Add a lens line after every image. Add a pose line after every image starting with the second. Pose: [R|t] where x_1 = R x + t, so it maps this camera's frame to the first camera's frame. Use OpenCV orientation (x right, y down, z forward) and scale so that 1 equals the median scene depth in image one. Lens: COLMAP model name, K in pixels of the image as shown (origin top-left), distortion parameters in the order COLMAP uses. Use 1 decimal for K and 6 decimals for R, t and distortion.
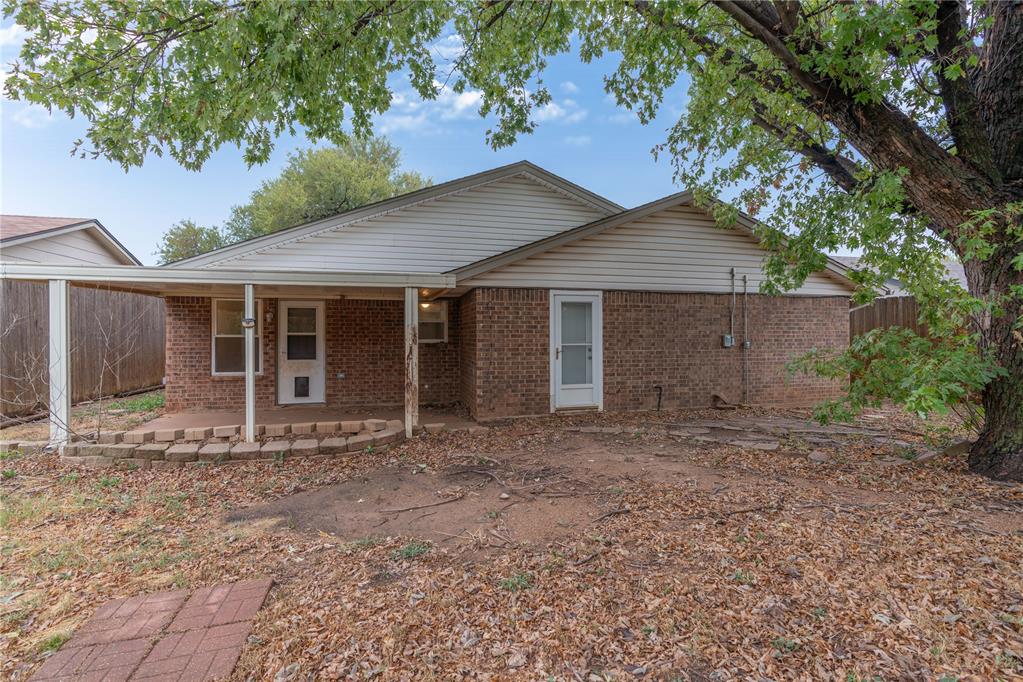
lens RADIAL K [[463.5, 0, 511.8], [0, 463.5, 338.1], [0, 0, 1]] dist [-0.008464, 0.002855]
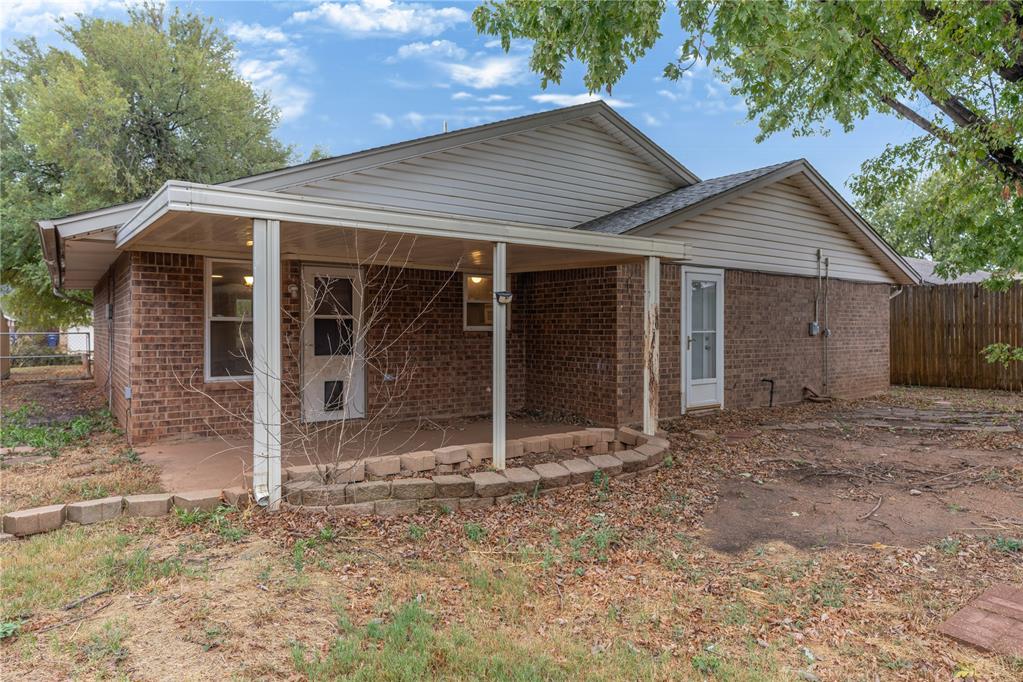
lens RADIAL K [[623.9, 0, 511.7], [0, 623.9, 336.4], [0, 0, 1]] dist [-0.009625, -0.000312]
pose [[0.930493, -0.002661, 0.366299, -0.571278], [-0.001445, 0.999939, 0.010935, 0.009501], [-0.366306, -0.010705, 0.930433, 0.069536]]
